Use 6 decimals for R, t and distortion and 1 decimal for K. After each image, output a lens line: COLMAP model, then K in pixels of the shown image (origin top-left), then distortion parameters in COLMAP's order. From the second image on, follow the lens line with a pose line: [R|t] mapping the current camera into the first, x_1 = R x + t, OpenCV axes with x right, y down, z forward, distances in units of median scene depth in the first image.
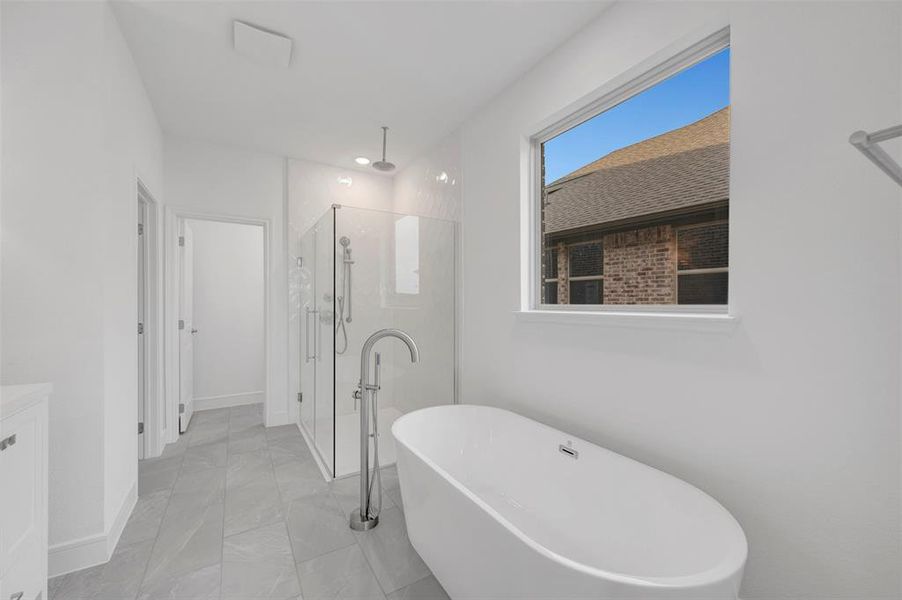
lens RADIAL K [[356.6, 0, 451.0], [0, 356.6, 300.0], [0, 0, 1]] dist [0.001389, 0.000136]
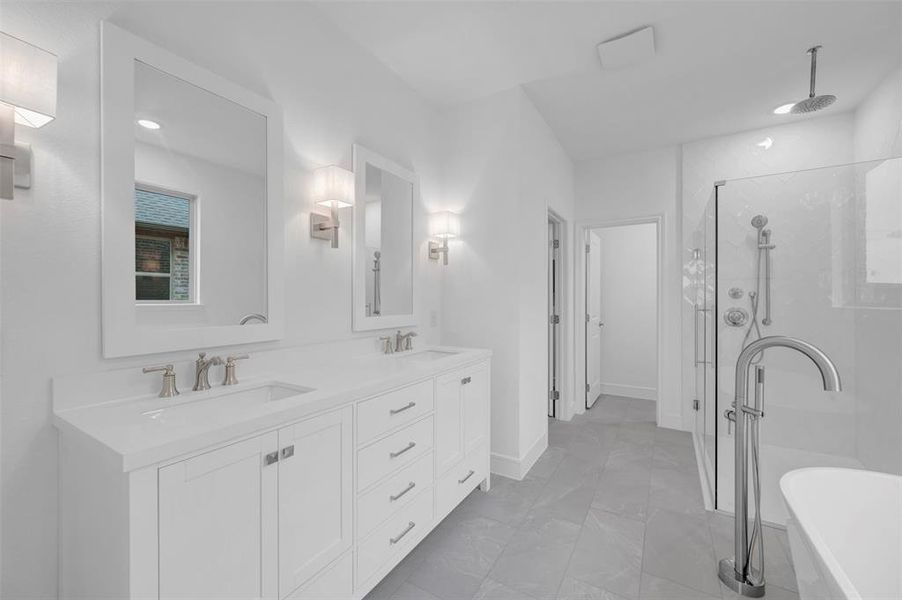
lens RADIAL K [[356.7, 0, 463.9], [0, 356.7, 296.2], [0, 0, 1]] dist [0.001509, 0.000005]
pose [[0.470030, -0.008787, -0.882607, 0.120653], [0.006671, 0.999957, -0.006402, 0.000787], [0.882625, -0.002879, 0.470068, 0.076367]]
